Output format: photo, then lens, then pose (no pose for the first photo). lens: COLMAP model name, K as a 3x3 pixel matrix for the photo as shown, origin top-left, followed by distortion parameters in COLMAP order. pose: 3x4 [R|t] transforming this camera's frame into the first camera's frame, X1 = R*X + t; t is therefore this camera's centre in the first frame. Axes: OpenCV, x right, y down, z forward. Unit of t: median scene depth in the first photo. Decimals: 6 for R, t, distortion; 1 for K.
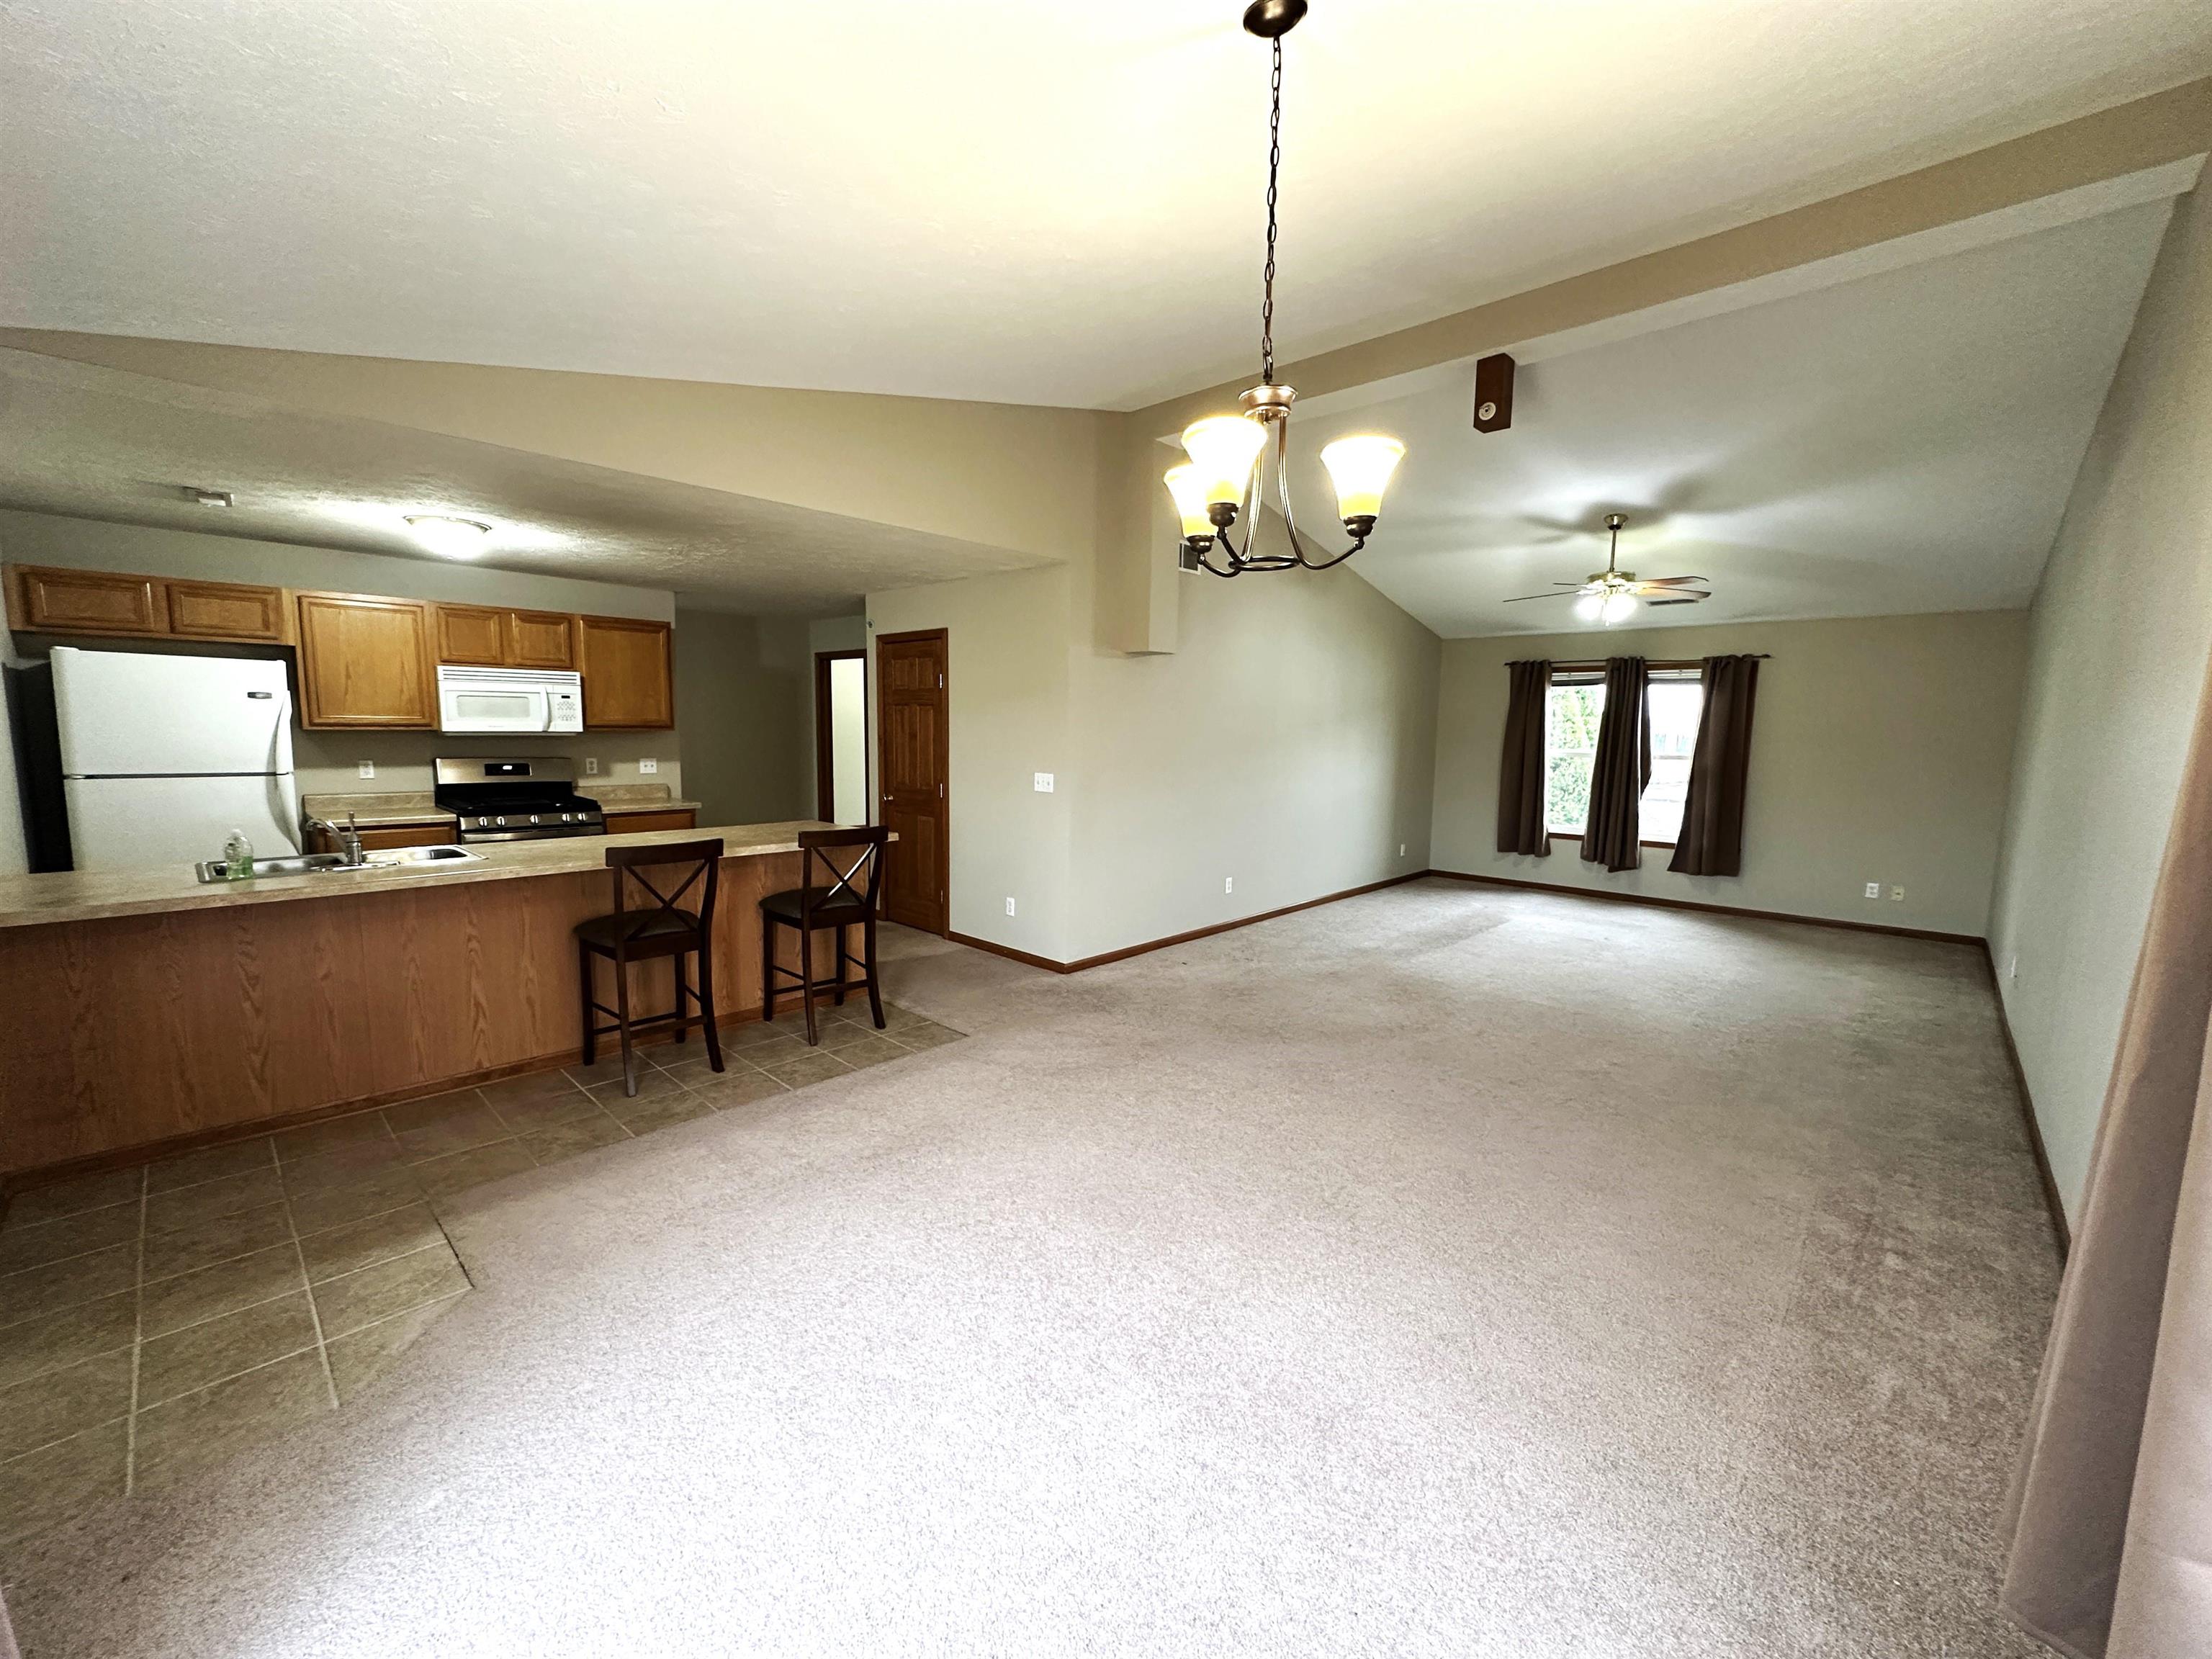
lens RADIAL K [[878.7, 0, 1103.6], [0, 878.7, 827.9], [0, 0, 1]] dist [-0.001759, 0.000209]
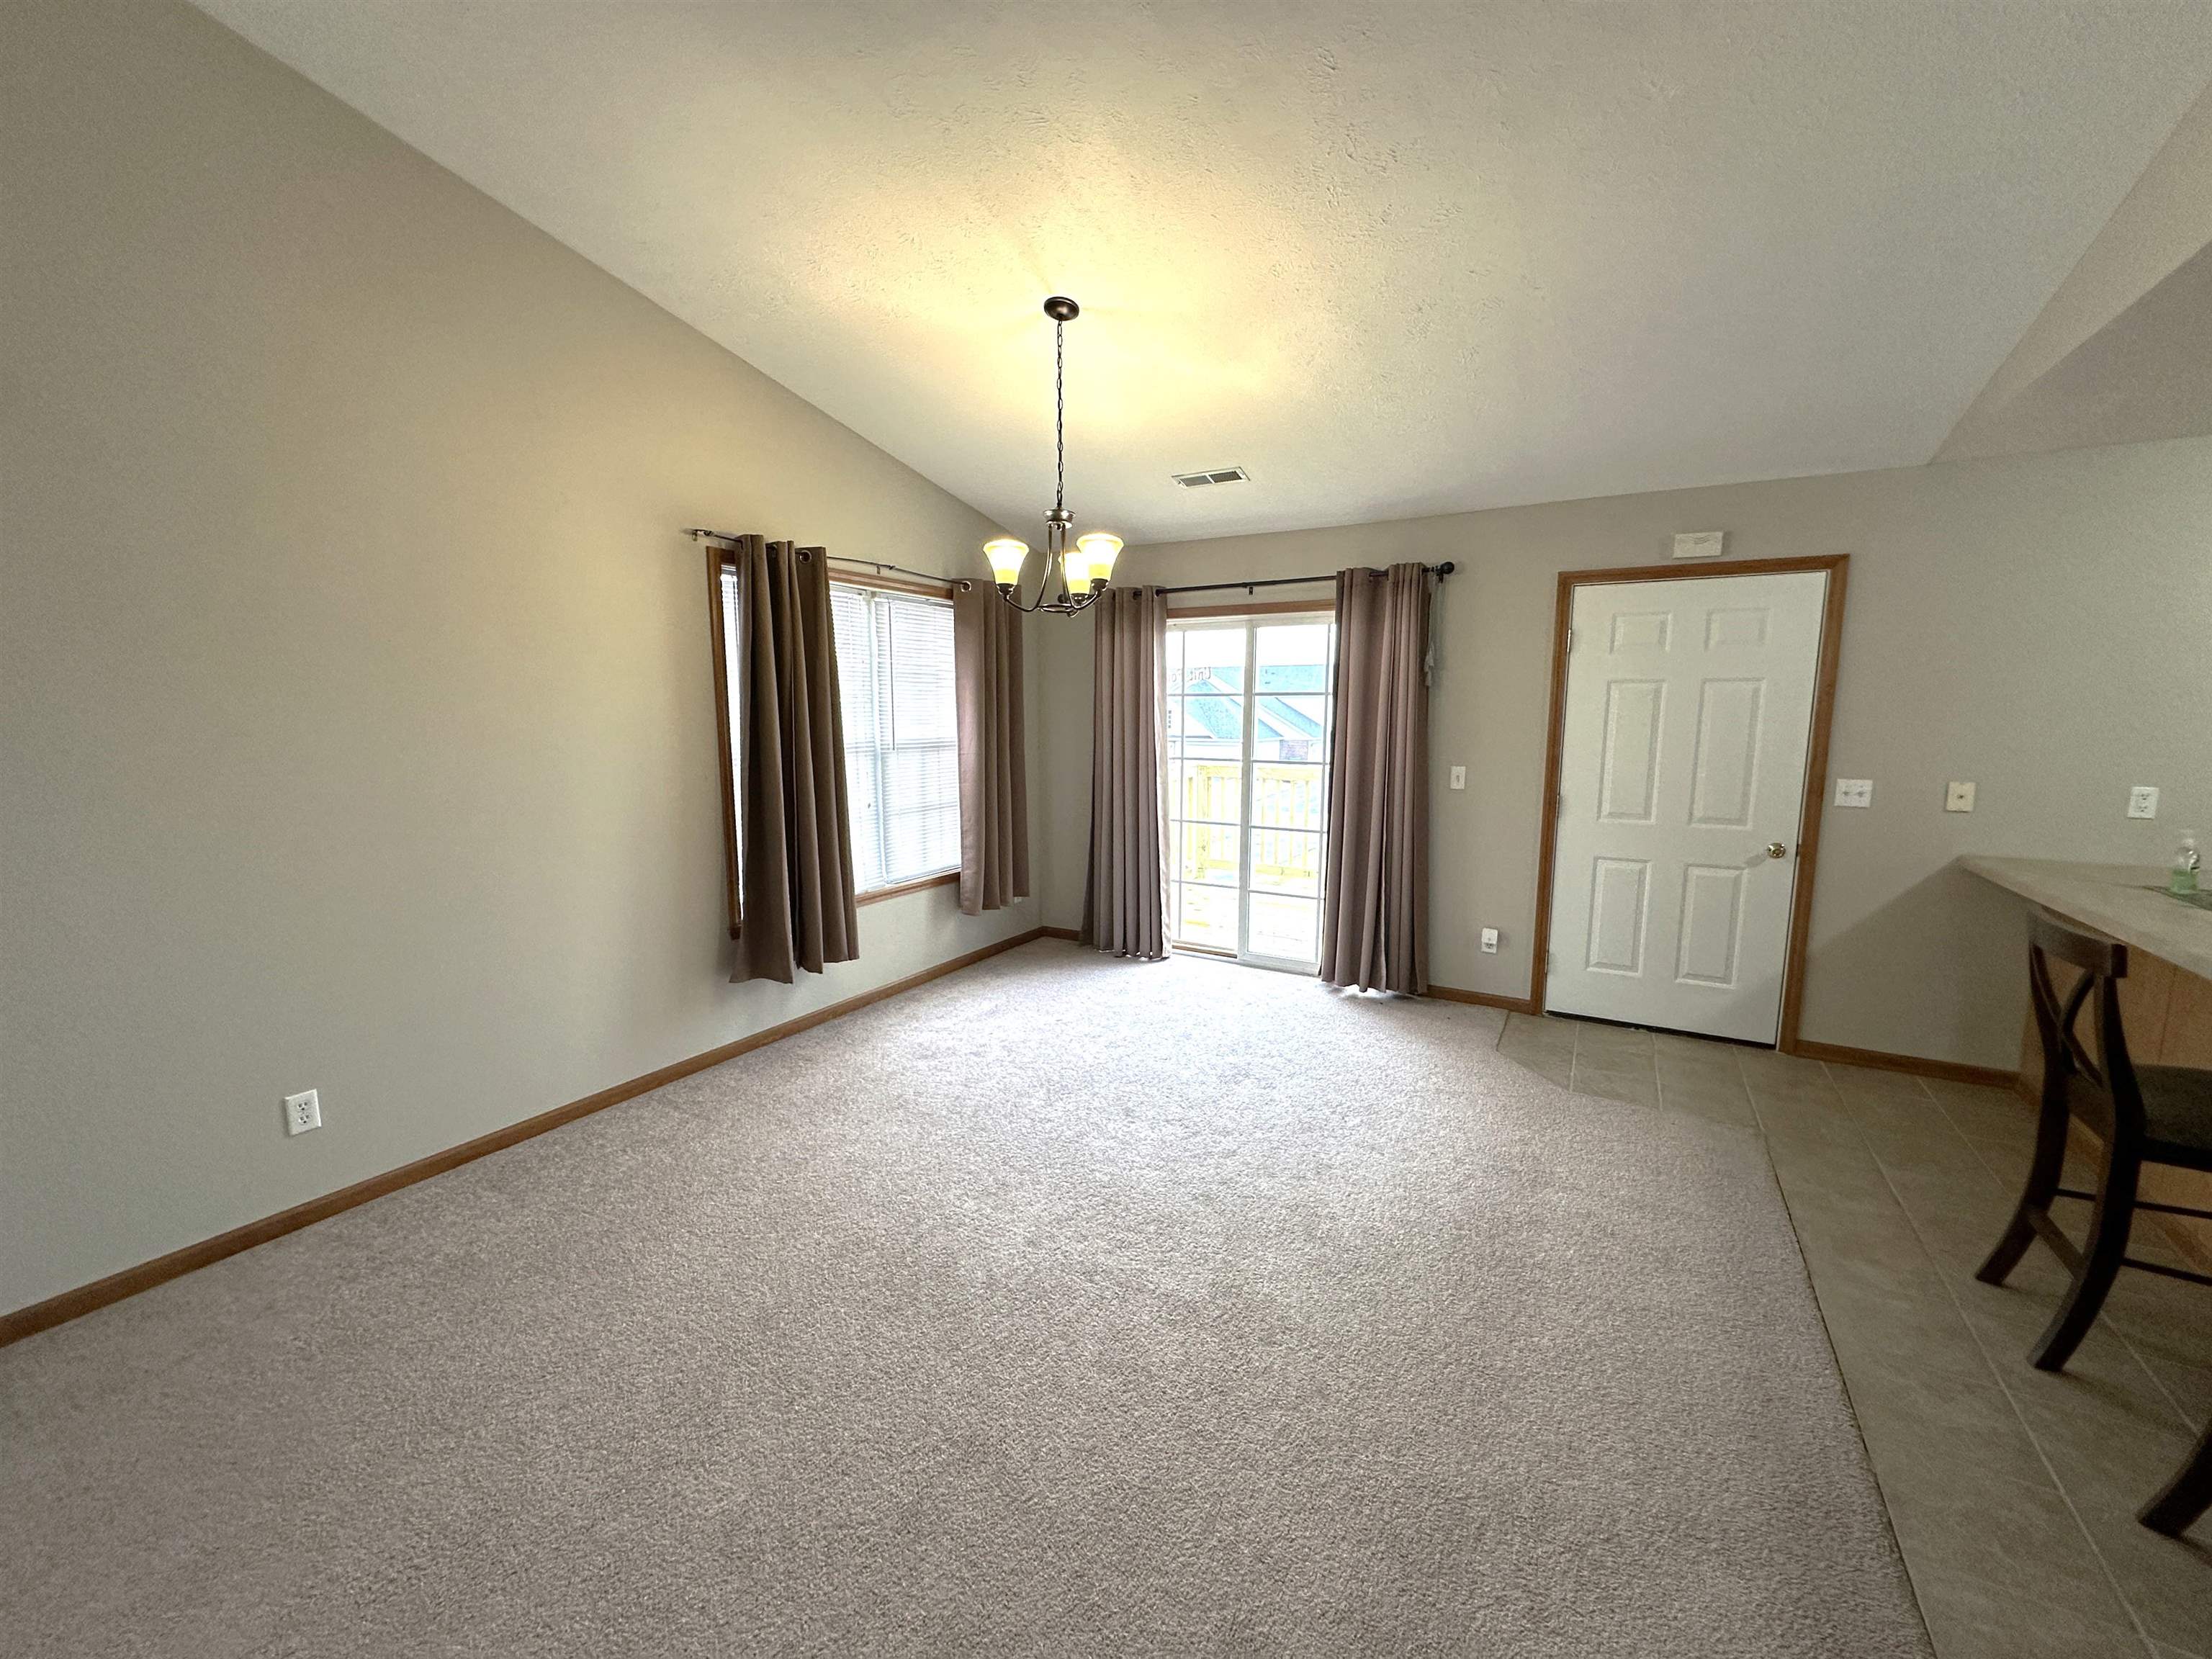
lens RADIAL K [[878.7, 0, 1103.6], [0, 878.7, 827.9], [0, 0, 1]] dist [-0.001759, 0.000209]
pose [[-0.972953, 0.012671, -0.230657, 0.168405], [-0.044643, 0.969357, 0.241564, -0.102349], [0.226650, 0.245328, -0.942573, 0.929164]]
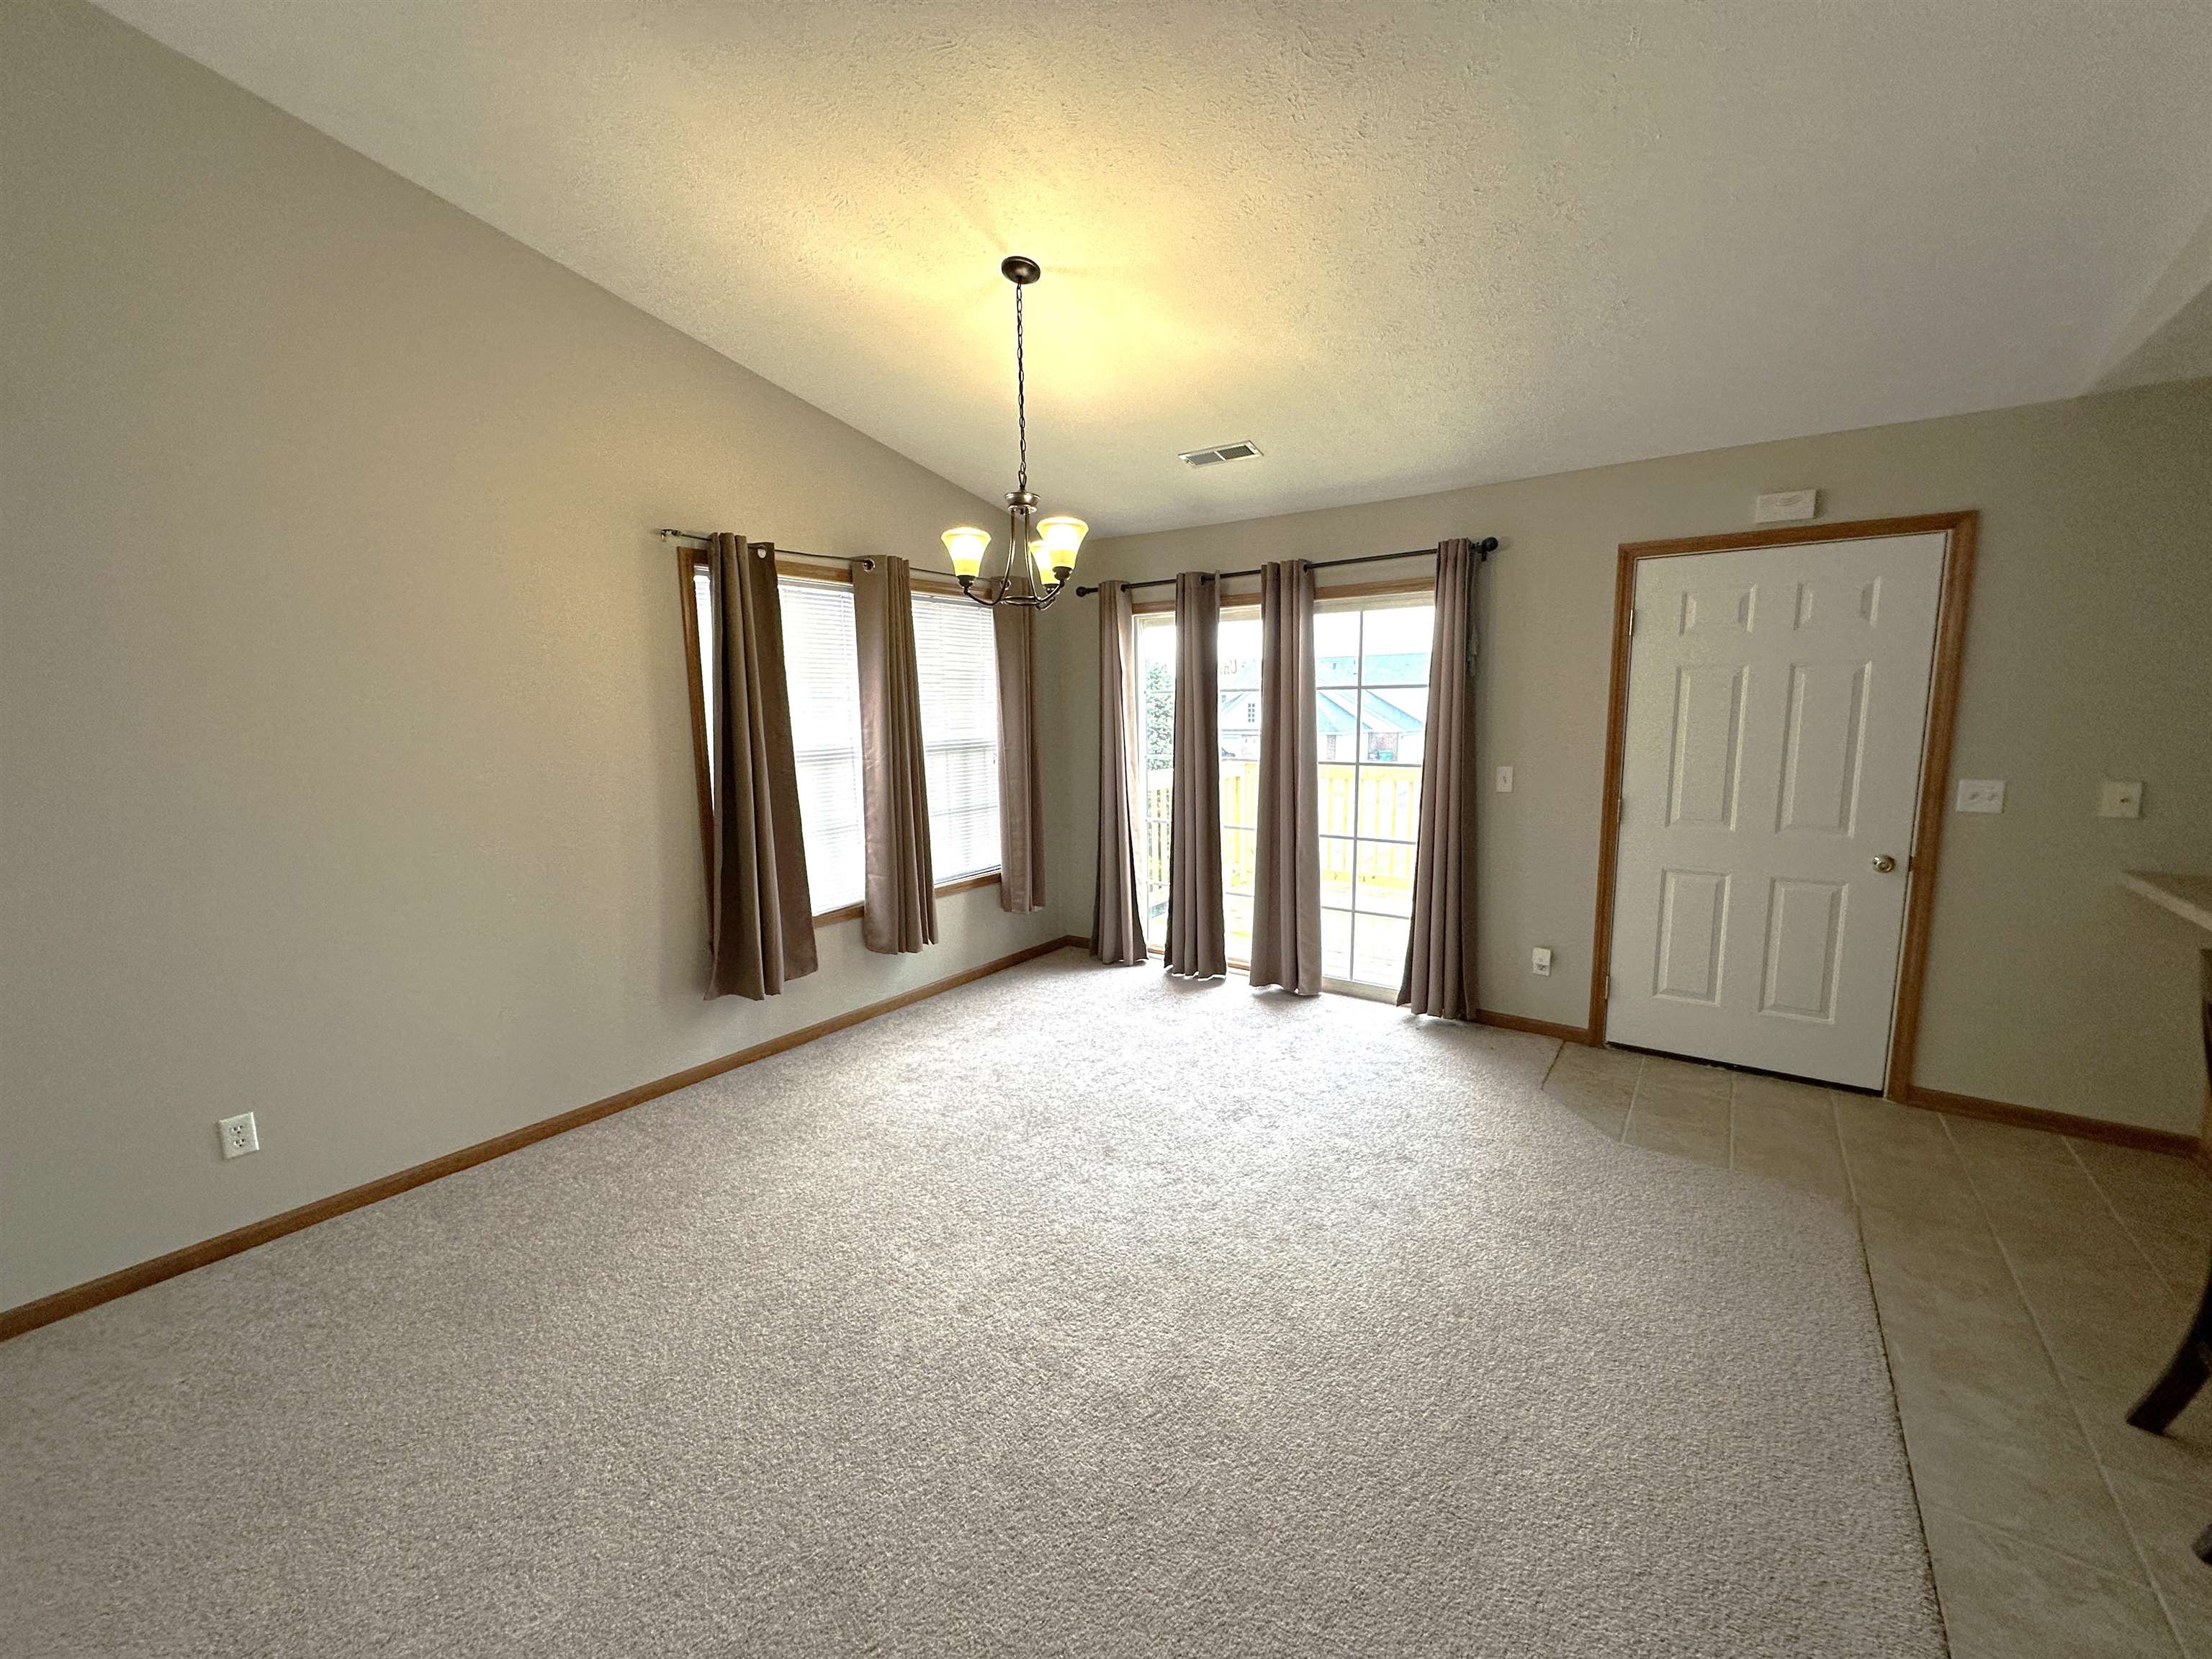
lens RADIAL K [[879.5, 0, 1103.2], [0, 879.5, 828.6], [0, 0, 1]] dist [-0.002598, 0.000546]
pose [[-0.991011, 0.015991, -0.132820, 0.086389], [-0.018035, 0.967796, 0.251088, -0.102657], [0.132558, 0.251227, -0.958808, 0.888753]]
